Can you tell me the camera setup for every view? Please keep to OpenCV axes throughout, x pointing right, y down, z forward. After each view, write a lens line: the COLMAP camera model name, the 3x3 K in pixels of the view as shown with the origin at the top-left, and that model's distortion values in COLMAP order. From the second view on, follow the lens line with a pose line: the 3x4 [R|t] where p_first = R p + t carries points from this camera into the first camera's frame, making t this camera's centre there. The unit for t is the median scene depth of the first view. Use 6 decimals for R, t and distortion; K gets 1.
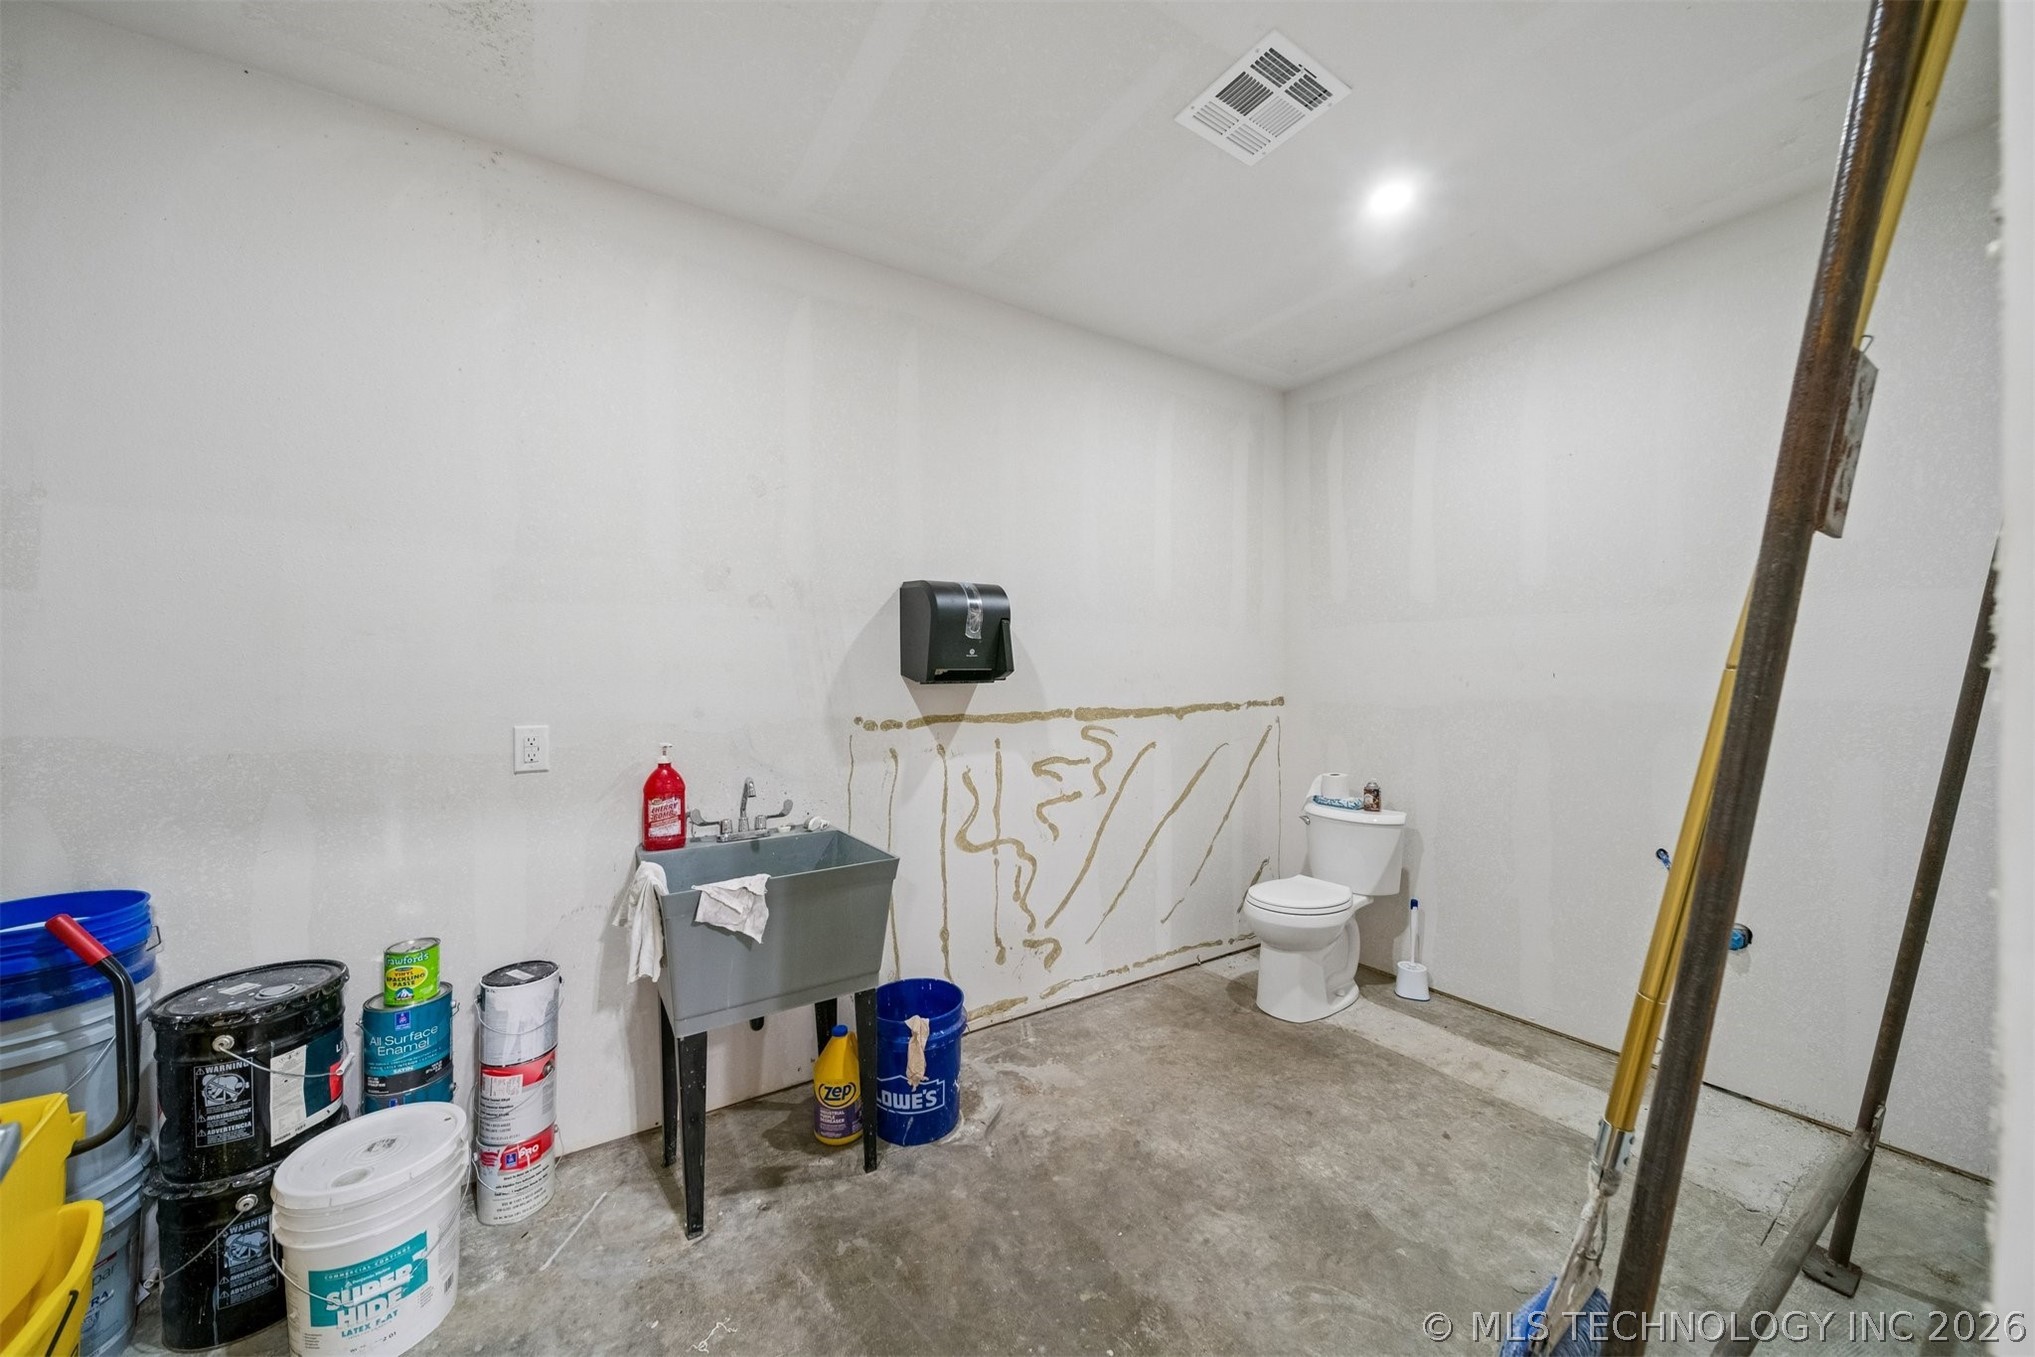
lens RADIAL K [[716.9, 0, 1020.7], [0, 716.9, 688.7], [0, 0, 1]] dist [-0.000690, -0.000730]
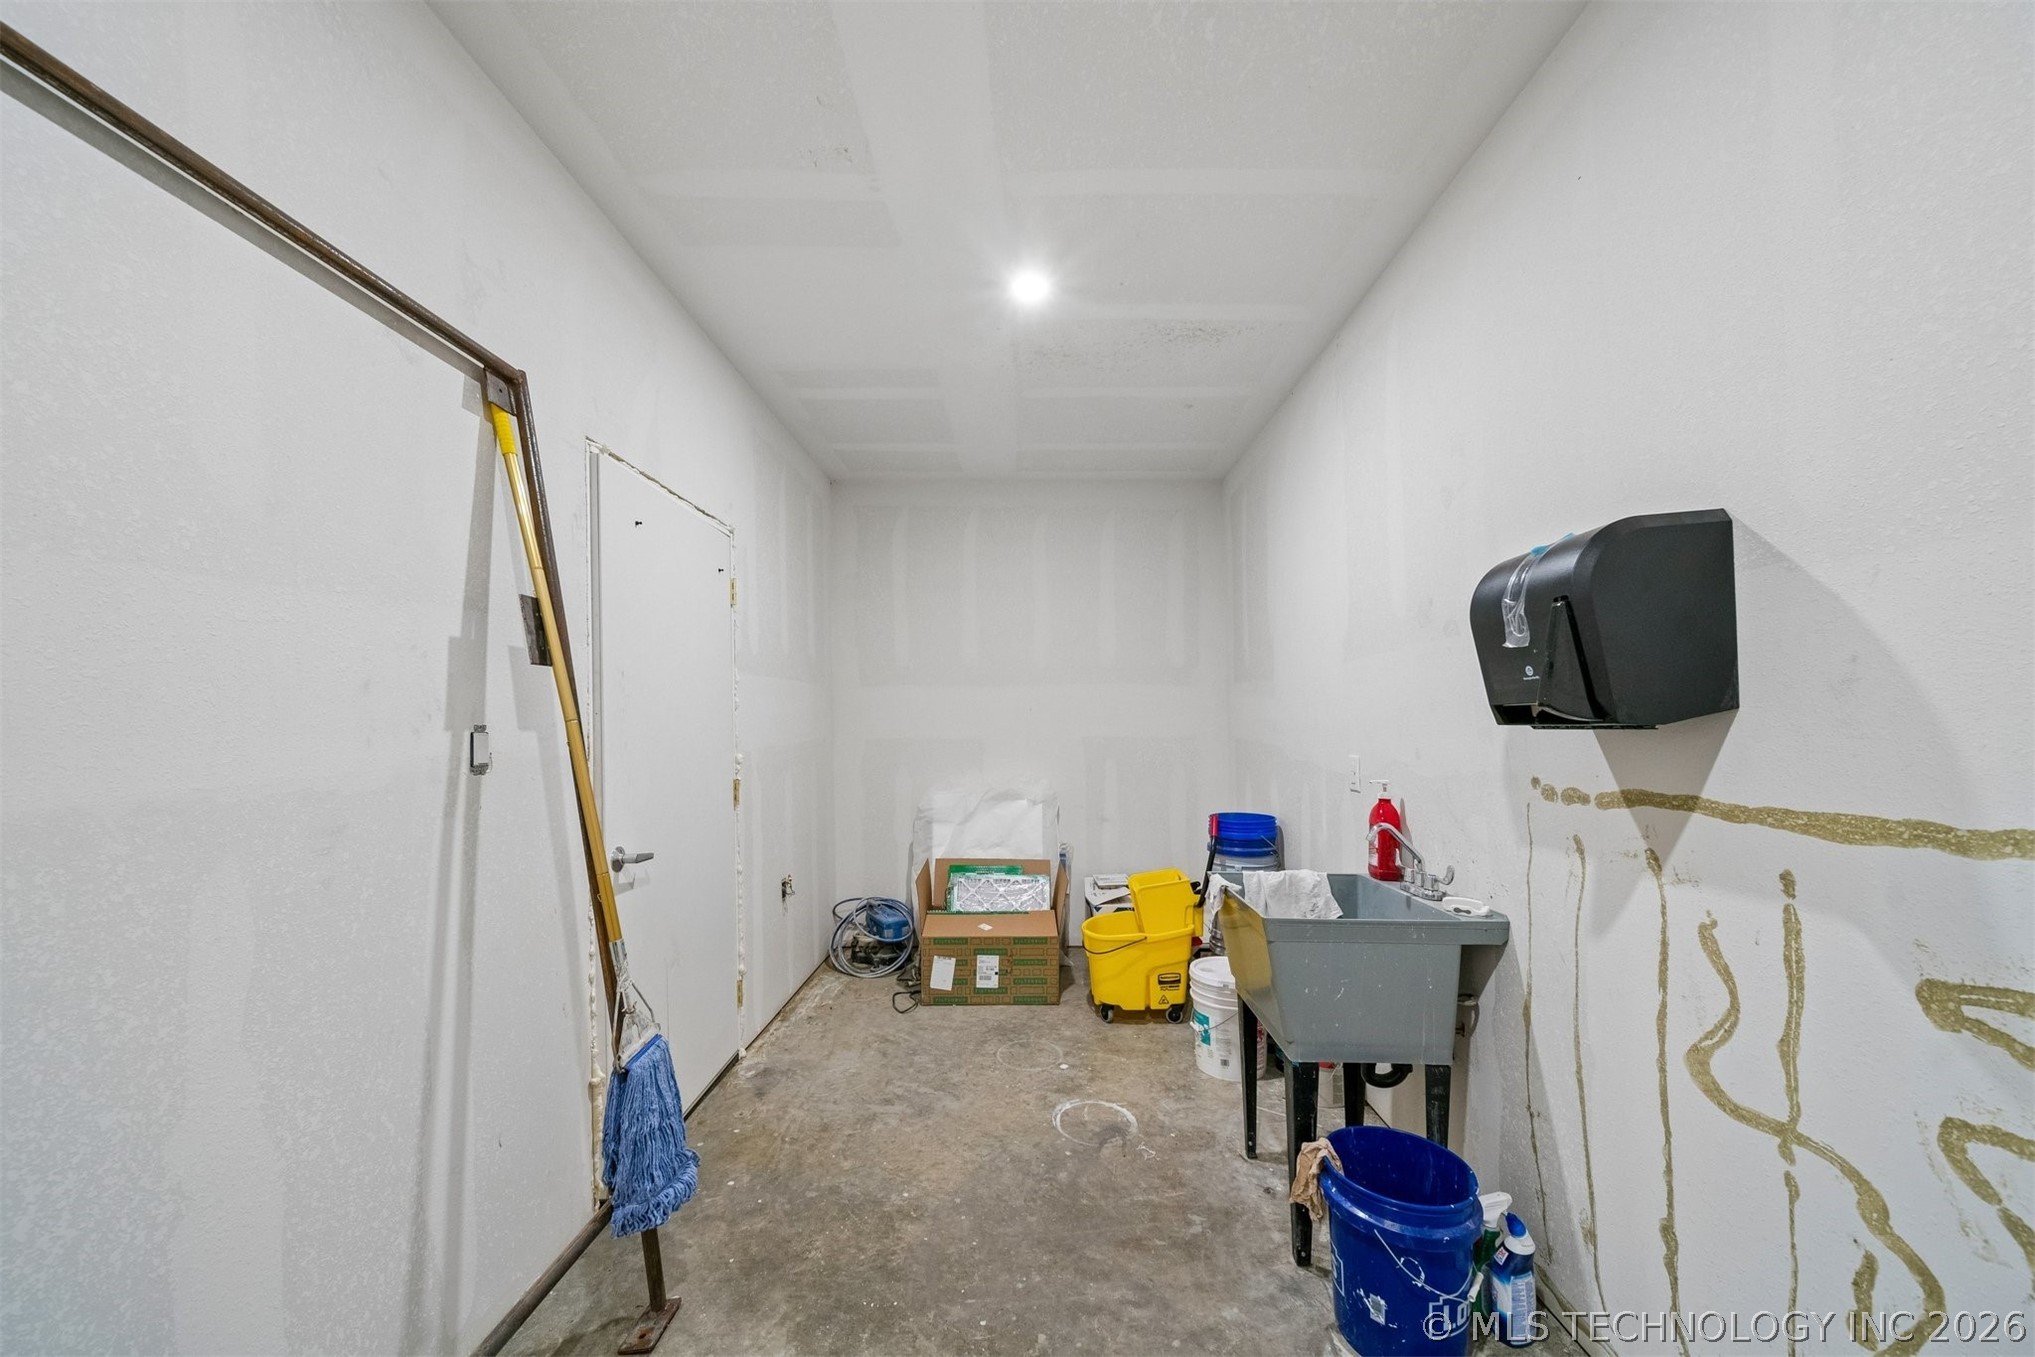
lens RADIAL K [[739.6, 0, 1022.6], [0, 739.6, 706.5], [0, 0, 1]] dist [0.000358, -0.000029]
pose [[-0.562255, -0.004541, -0.826952, 0.570958], [0.004897, 0.999949, -0.008820, -0.021413], [0.826950, -0.009009, -0.562204, 0.921885]]
